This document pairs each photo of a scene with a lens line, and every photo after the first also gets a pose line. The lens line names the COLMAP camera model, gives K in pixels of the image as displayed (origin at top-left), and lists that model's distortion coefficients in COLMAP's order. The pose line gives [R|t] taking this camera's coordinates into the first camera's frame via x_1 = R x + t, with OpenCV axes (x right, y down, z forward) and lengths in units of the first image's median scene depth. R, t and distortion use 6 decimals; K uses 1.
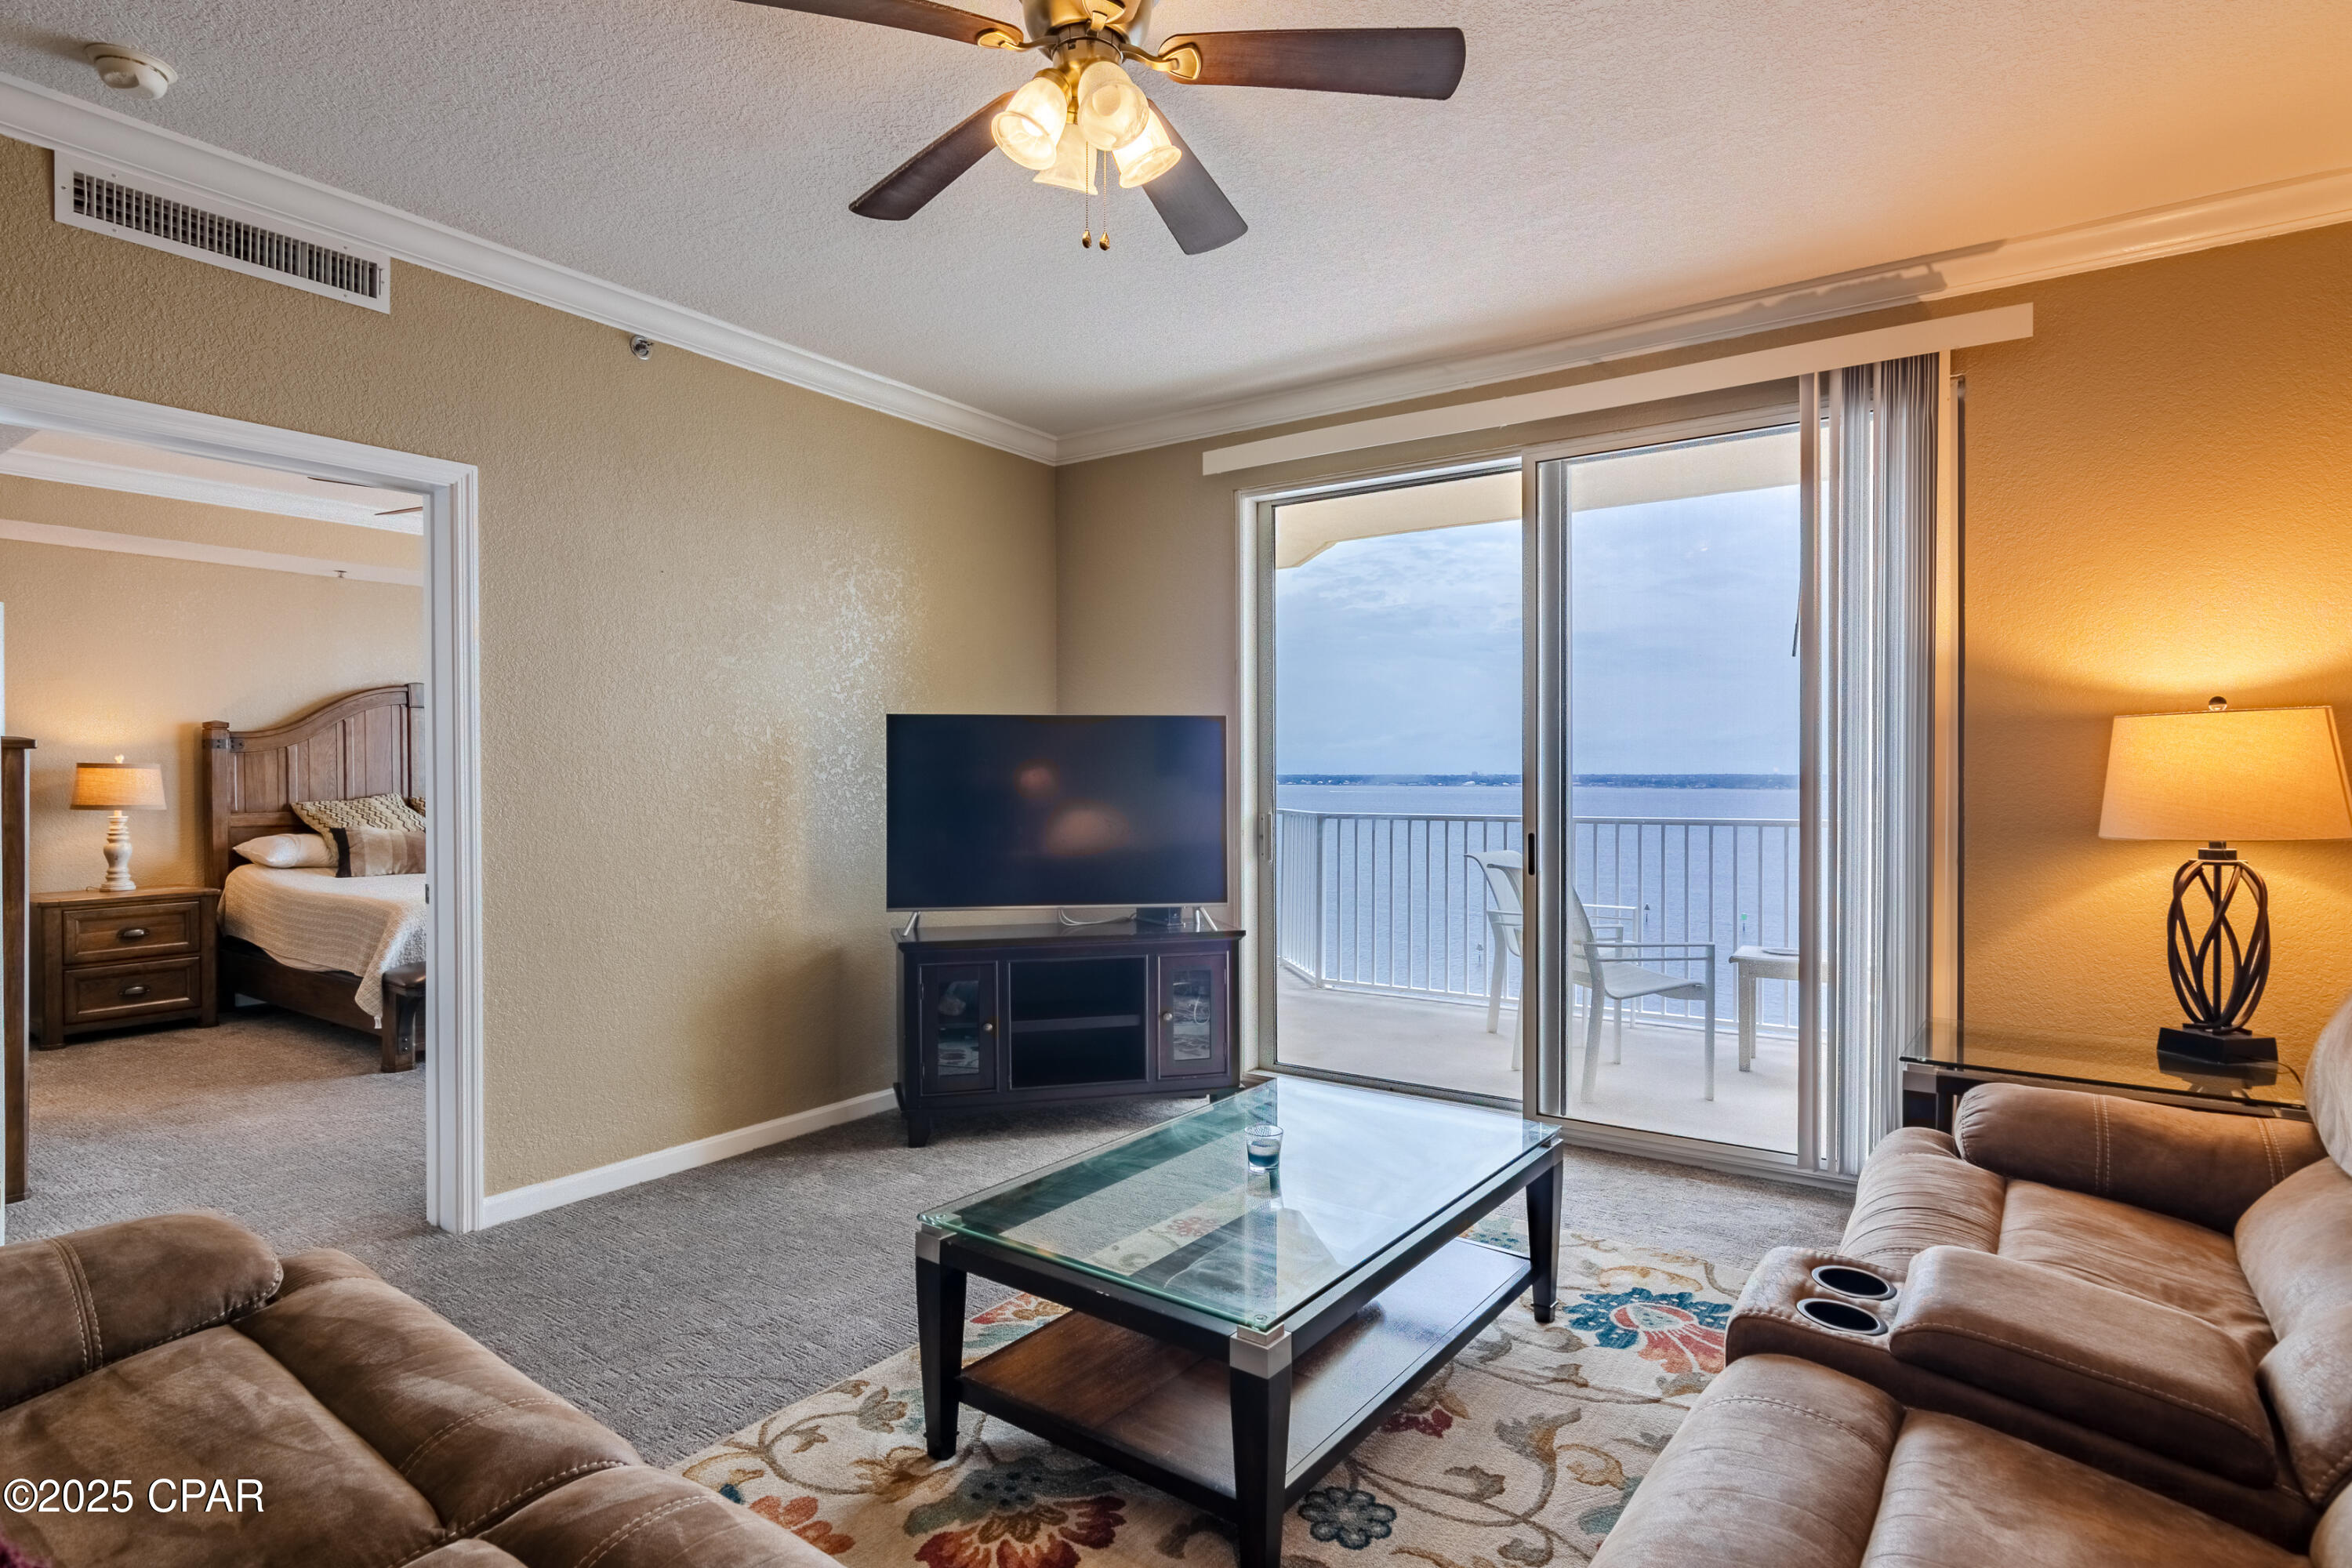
lens RADIAL K [[1210.3, 0, 1174.6], [0, 1210.3, 772.1], [0, 0, 1]] dist [0.001705, 0.000809]
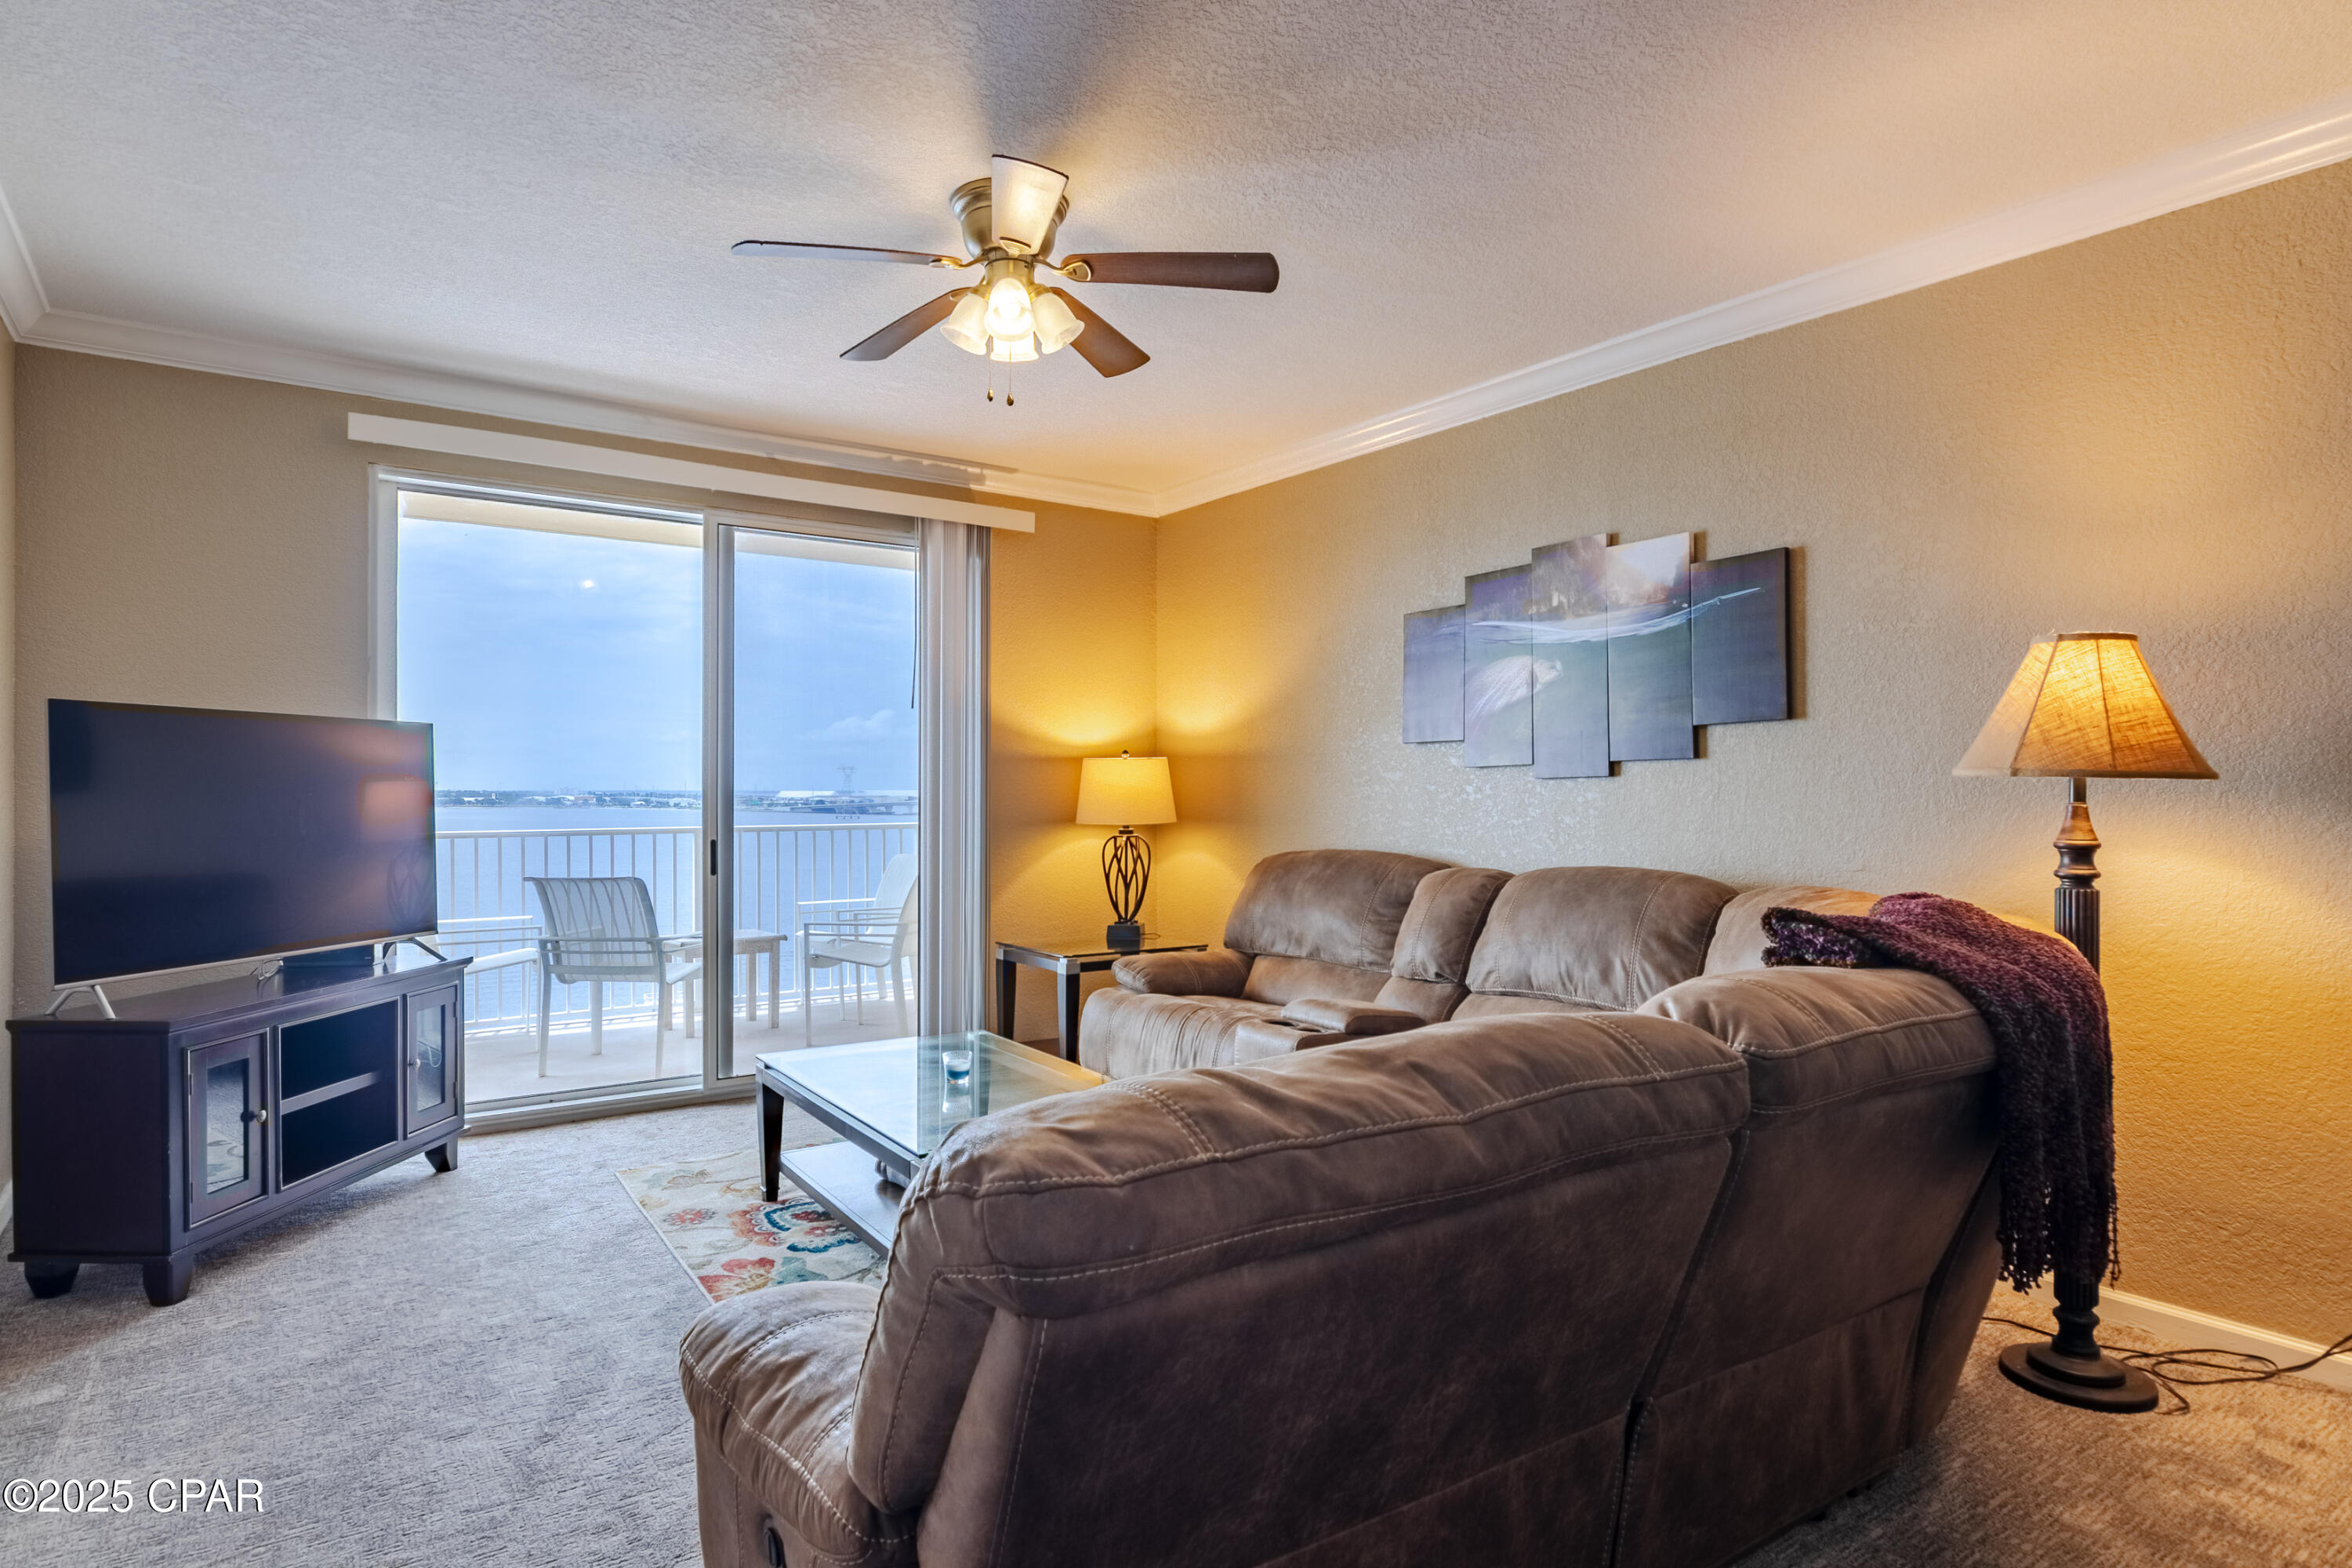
lens RADIAL K [[1295.2, 0, 1137.4], [0, 1295.2, 782.6], [0, 0, 1]] dist [-0.008968, 0.001593]
pose [[0.336017, 0.004681, 0.941844, -0.891254], [-0.002412, 0.999989, -0.004110, -0.001159], [-0.941853, -0.000891, 0.336025, 0.234796]]
